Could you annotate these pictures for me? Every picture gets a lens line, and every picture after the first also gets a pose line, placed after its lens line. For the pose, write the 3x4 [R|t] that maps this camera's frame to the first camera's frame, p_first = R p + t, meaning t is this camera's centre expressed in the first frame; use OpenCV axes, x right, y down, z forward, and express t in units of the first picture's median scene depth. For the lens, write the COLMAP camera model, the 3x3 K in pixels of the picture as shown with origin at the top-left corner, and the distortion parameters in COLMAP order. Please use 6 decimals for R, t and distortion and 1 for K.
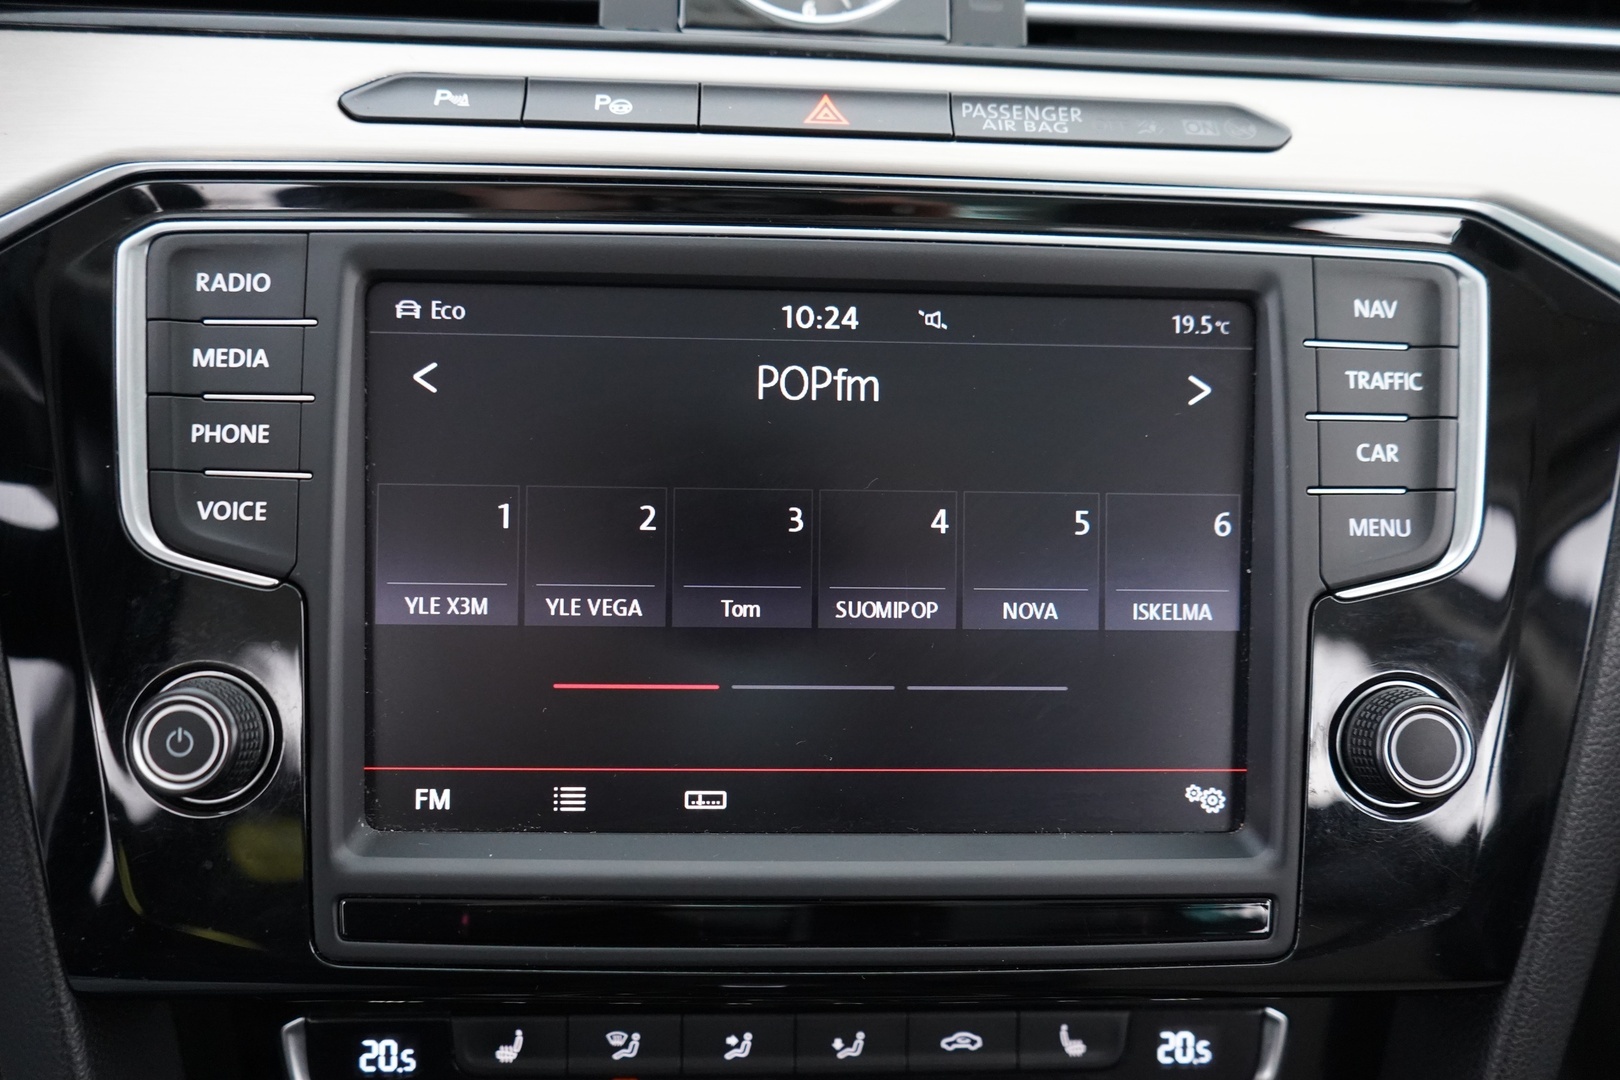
lens RADIAL K [[1311.9, 0, 810.0], [0, 1311.9, 540.0], [0, 0, 1]] dist [-0.006023, 0.004000]
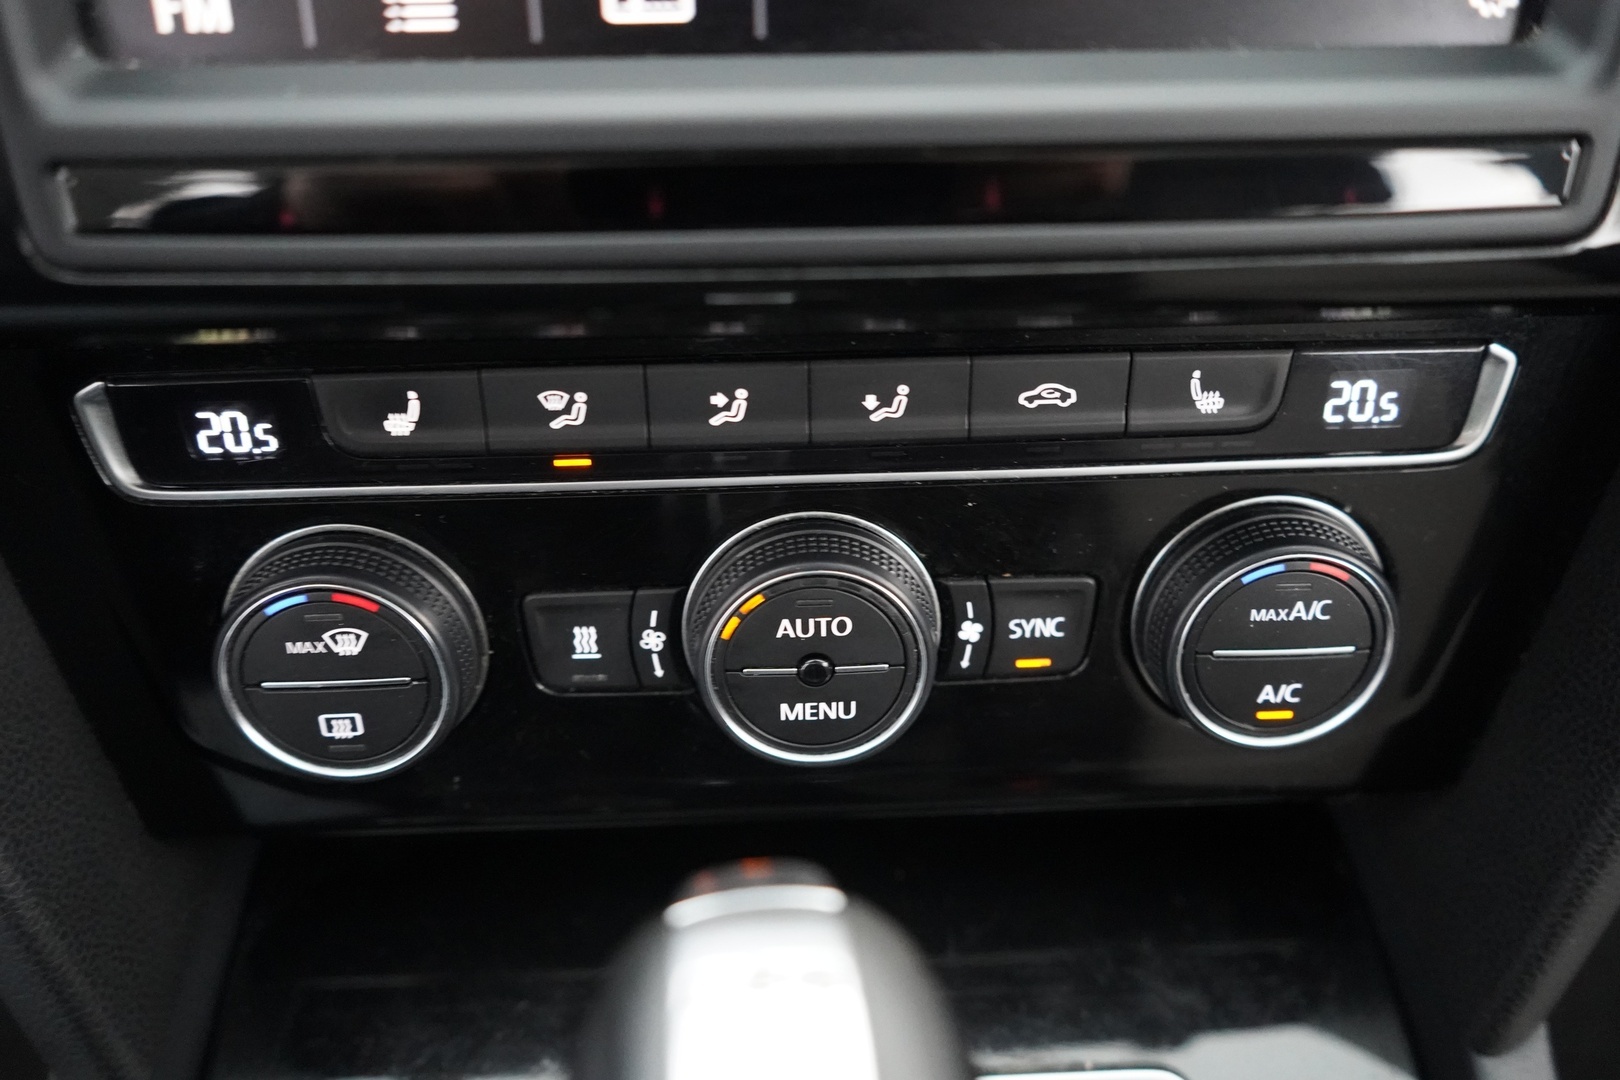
lens RADIAL K [[1311.9, 0, 810.0], [0, 1311.9, 540.0], [0, 0, 1]] dist [-0.006023, 0.004000]
pose [[0.999505, -0.019328, -0.024807, 0.004897], [0.027495, 0.919985, 0.390987, 0.179606], [0.015265, -0.391476, 0.920062, 0.330923]]
